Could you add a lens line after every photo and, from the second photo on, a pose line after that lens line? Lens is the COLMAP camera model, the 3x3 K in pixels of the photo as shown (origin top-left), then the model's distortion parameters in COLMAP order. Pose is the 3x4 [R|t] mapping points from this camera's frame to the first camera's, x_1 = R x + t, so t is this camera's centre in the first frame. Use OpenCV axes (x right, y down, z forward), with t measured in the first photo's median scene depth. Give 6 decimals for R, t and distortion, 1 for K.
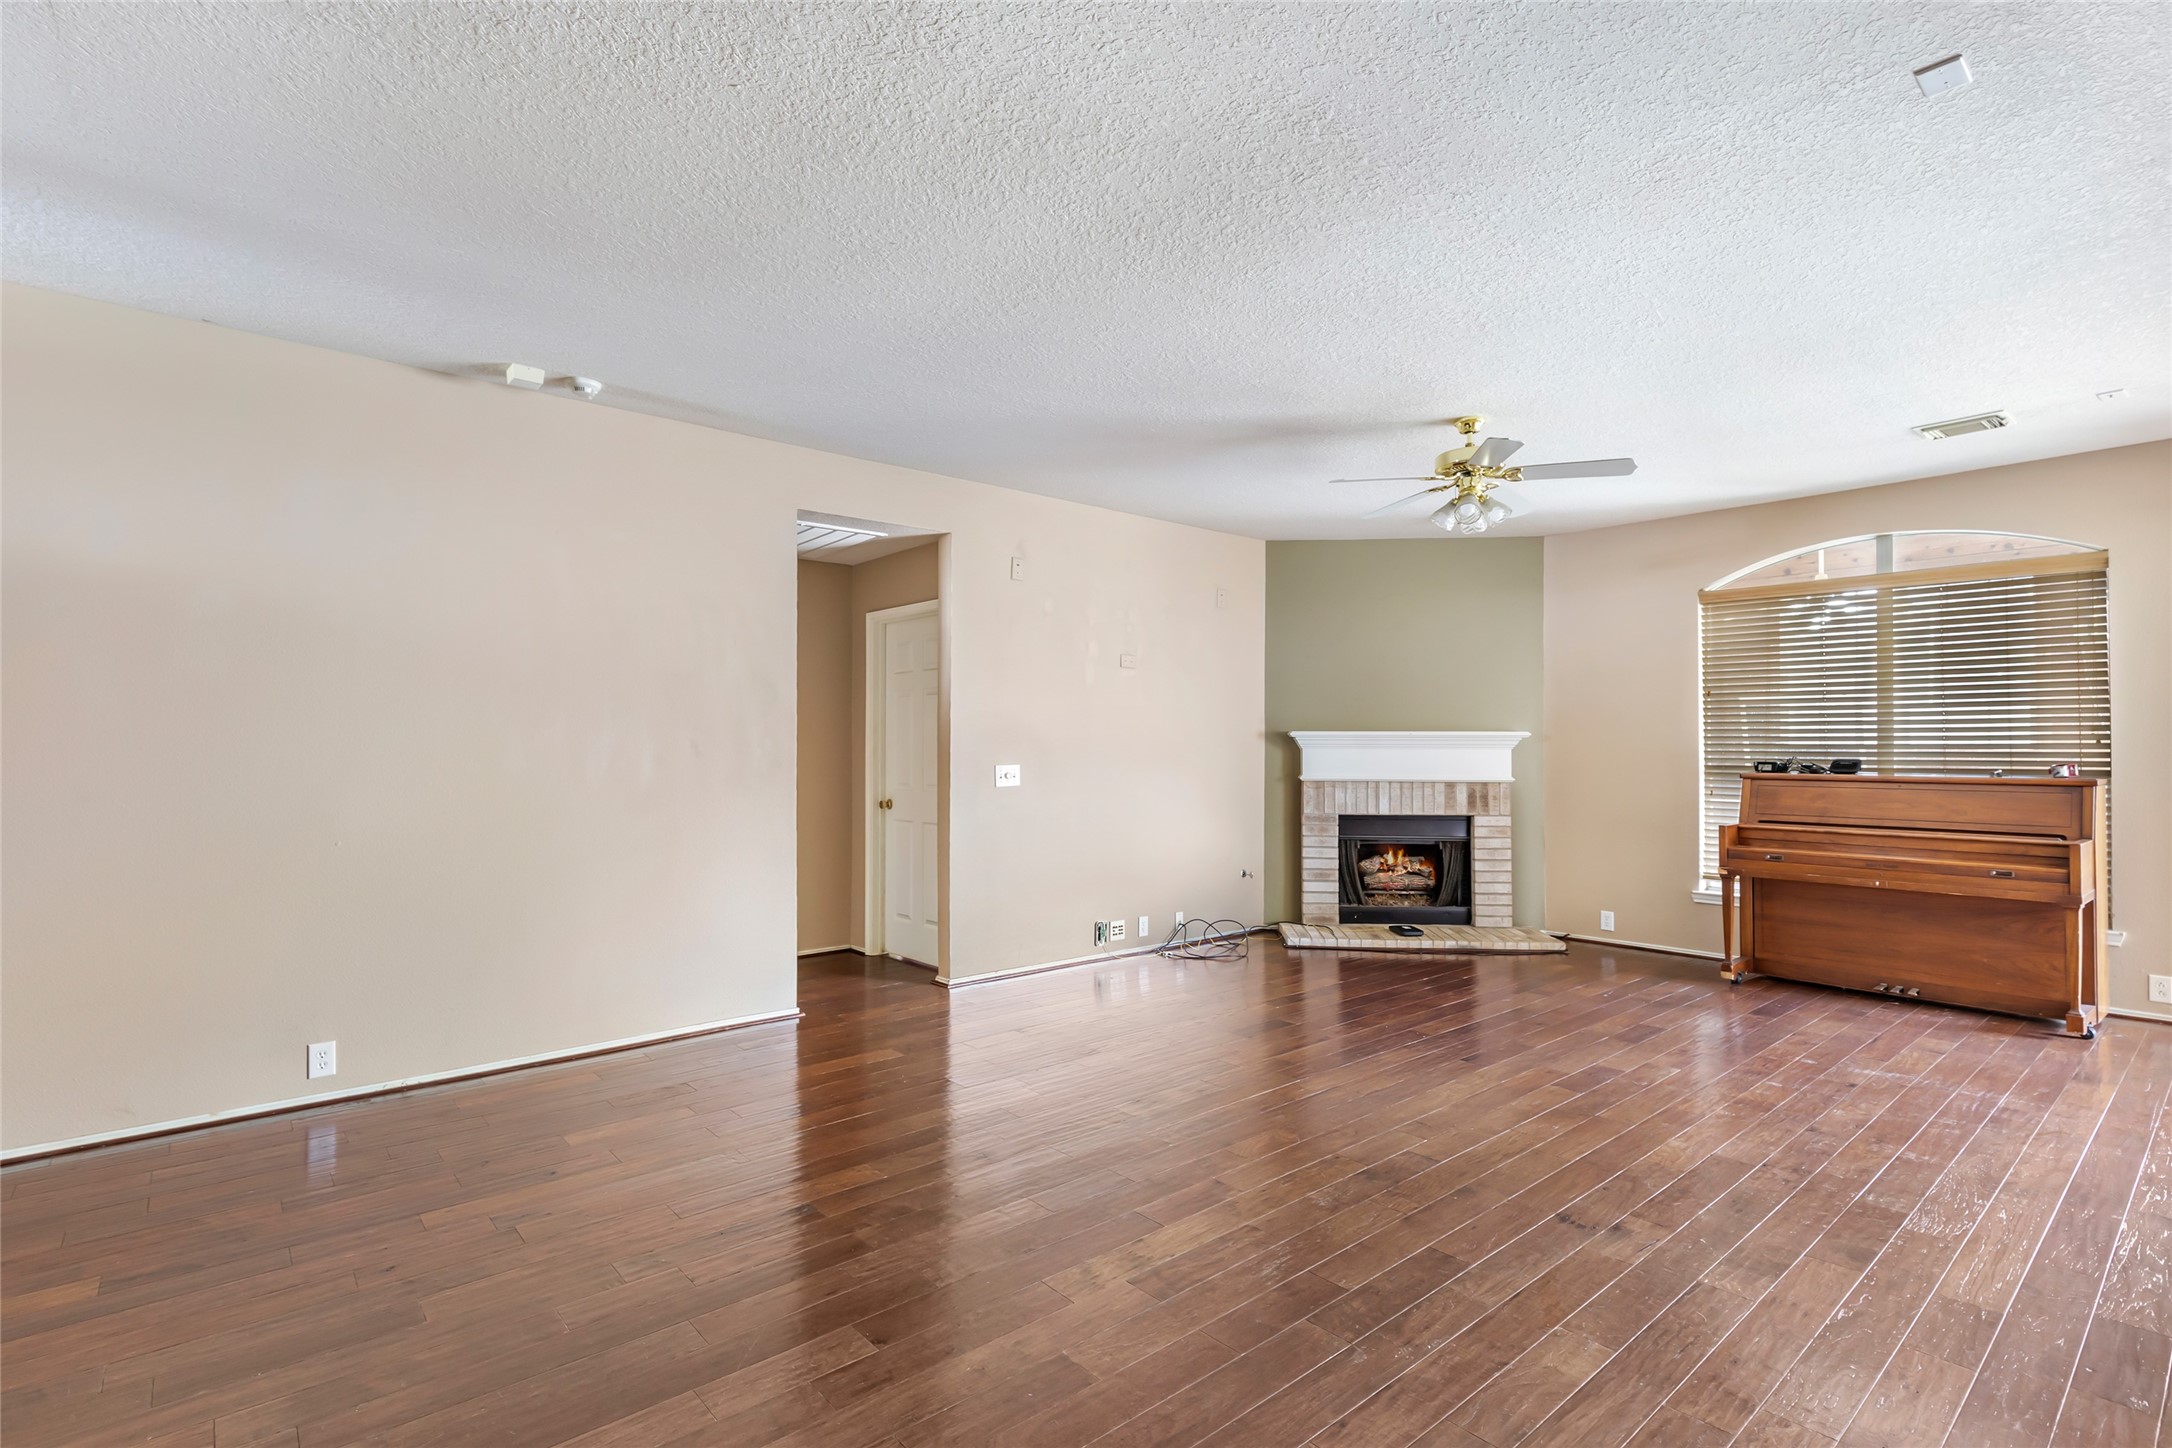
lens RADIAL K [[1009.2, 0, 1086.0], [0, 1009.2, 724.0], [0, 0, 1]] dist [0.028341, -0.000025]
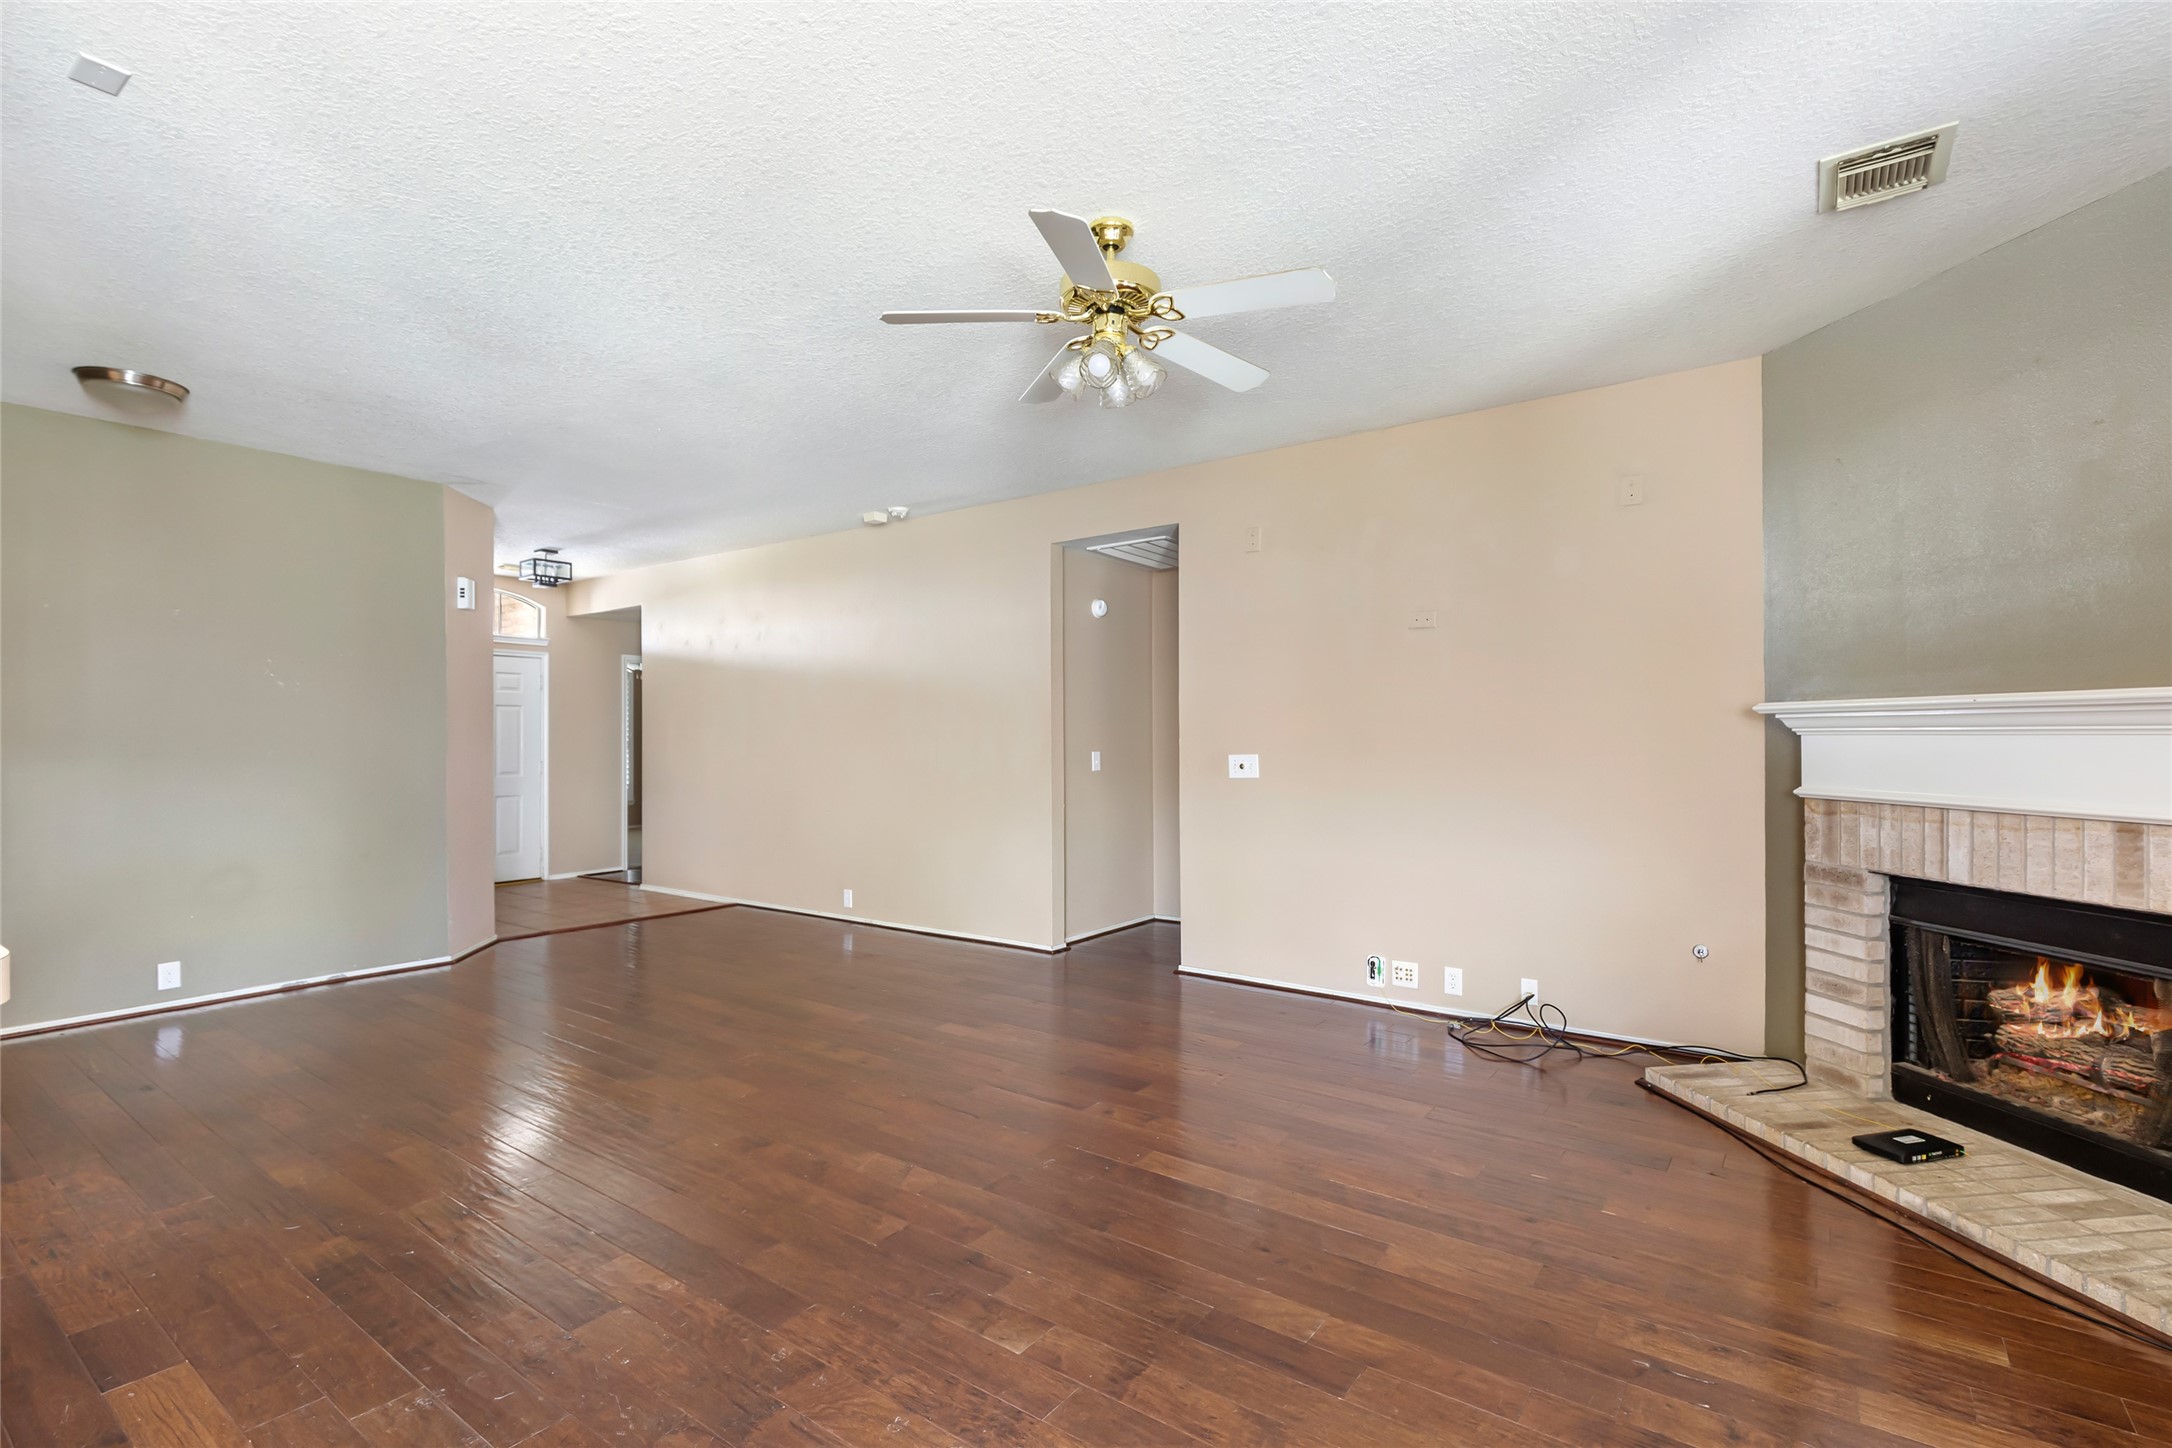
lens RADIAL K [[998.6, 0, 1086.0], [0, 998.6, 724.0], [0, 0, 1]] dist [-0.001698, -0.000262]
pose [[0.228310, -0.012836, -0.973504, 0.627562], [0.029278, 0.999551, -0.006313, 0.011635], [0.973148, -0.027061, 0.228584, 0.530779]]
